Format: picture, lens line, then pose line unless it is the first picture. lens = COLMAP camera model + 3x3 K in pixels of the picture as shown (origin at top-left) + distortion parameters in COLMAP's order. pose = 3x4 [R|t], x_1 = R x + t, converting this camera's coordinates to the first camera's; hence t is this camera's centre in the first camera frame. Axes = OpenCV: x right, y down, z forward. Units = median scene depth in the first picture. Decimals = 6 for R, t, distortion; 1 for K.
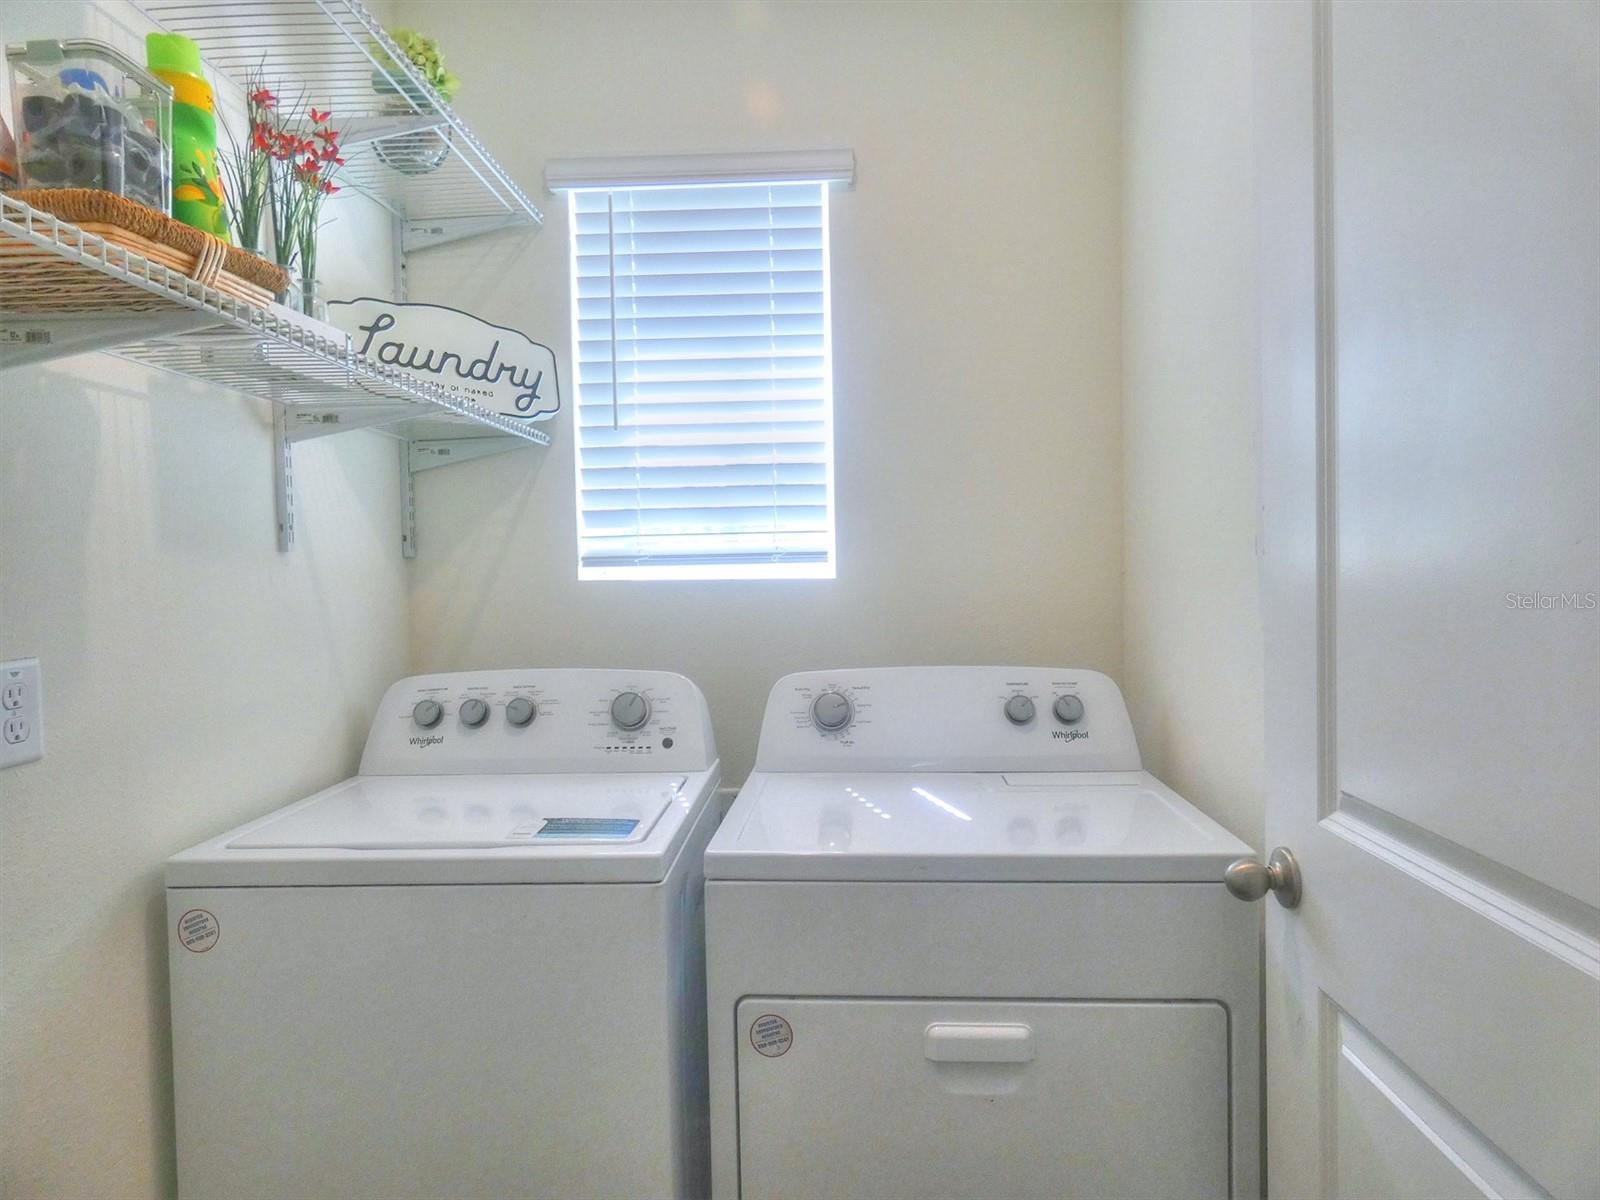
lens RADIAL K [[954.3, 0, 807.1], [0, 954.3, 596.2], [0, 0, 1]] dist [0.007980, -0.006301]
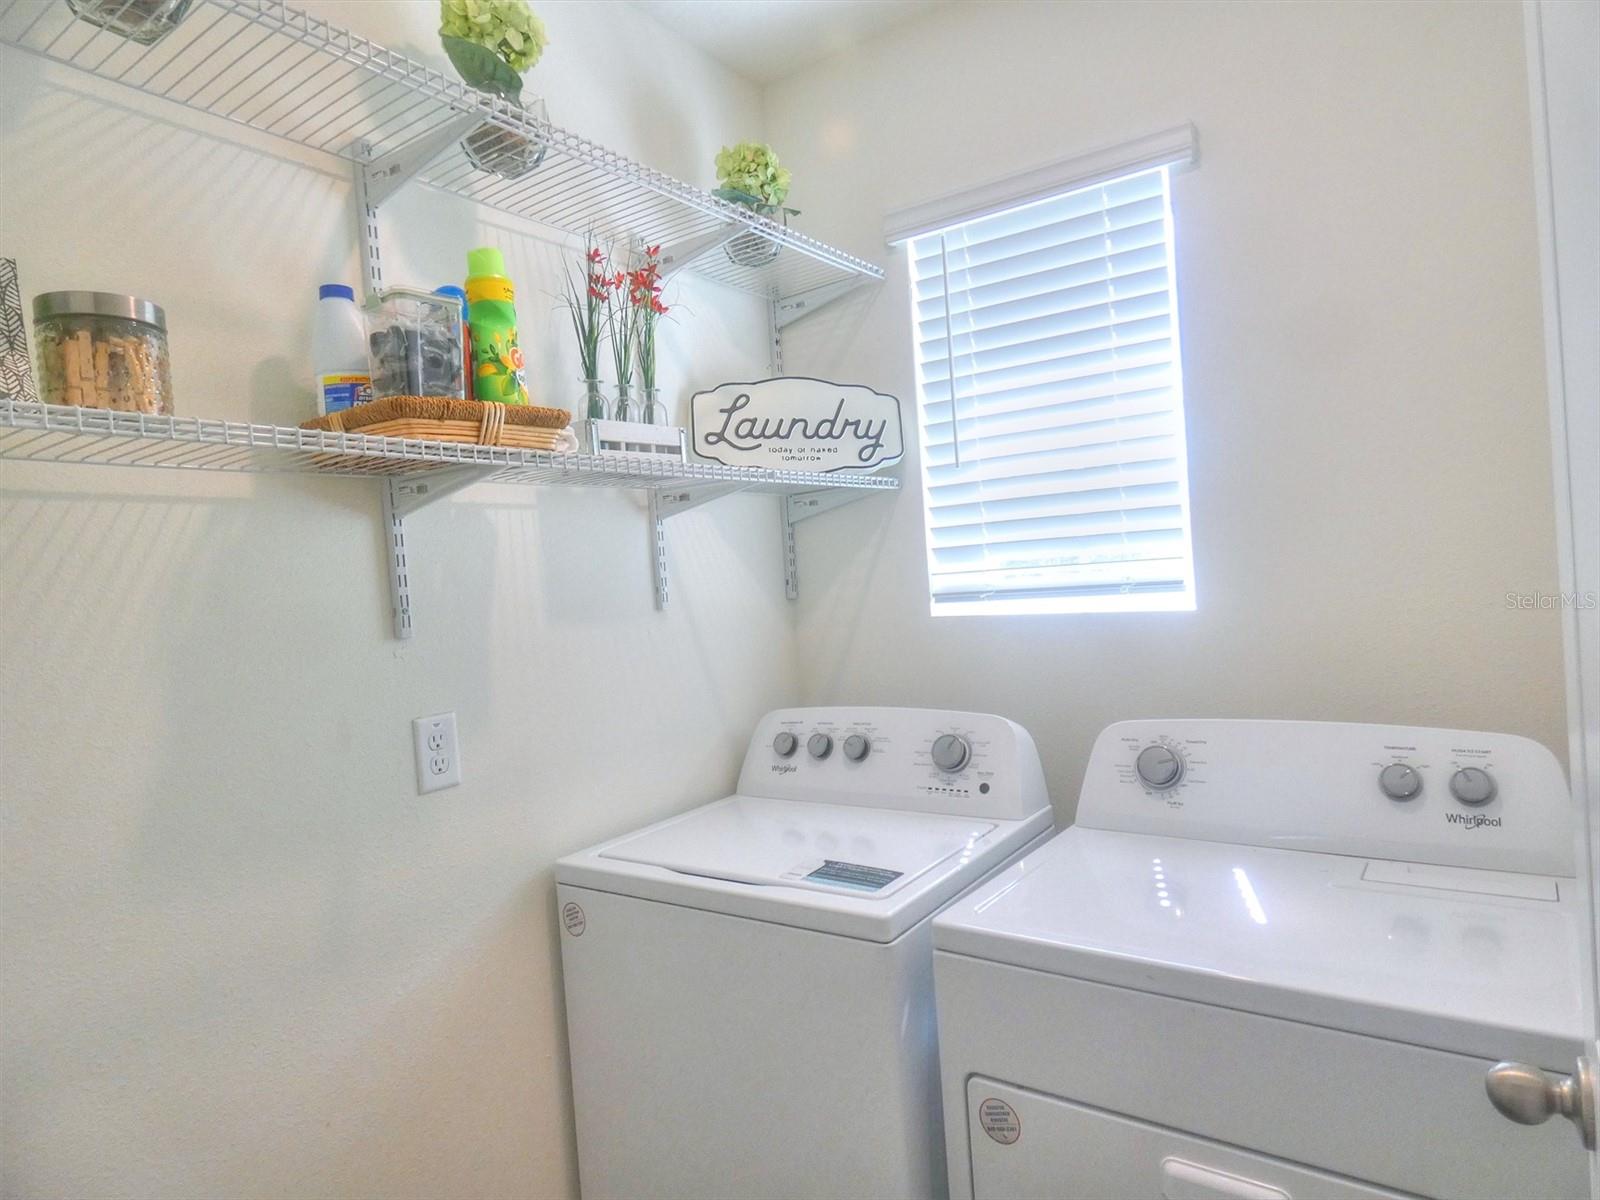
lens RADIAL K [[945.9, 0, 800.0], [0, 945.9, 600.0], [0, 0, 1]] dist [-0.006240, -0.013618]
pose [[0.843042, -0.025269, -0.537255, 0.209906], [0.036416, 0.999285, 0.010143, -0.054684], [0.536614, -0.028116, 0.843359, 0.069444]]
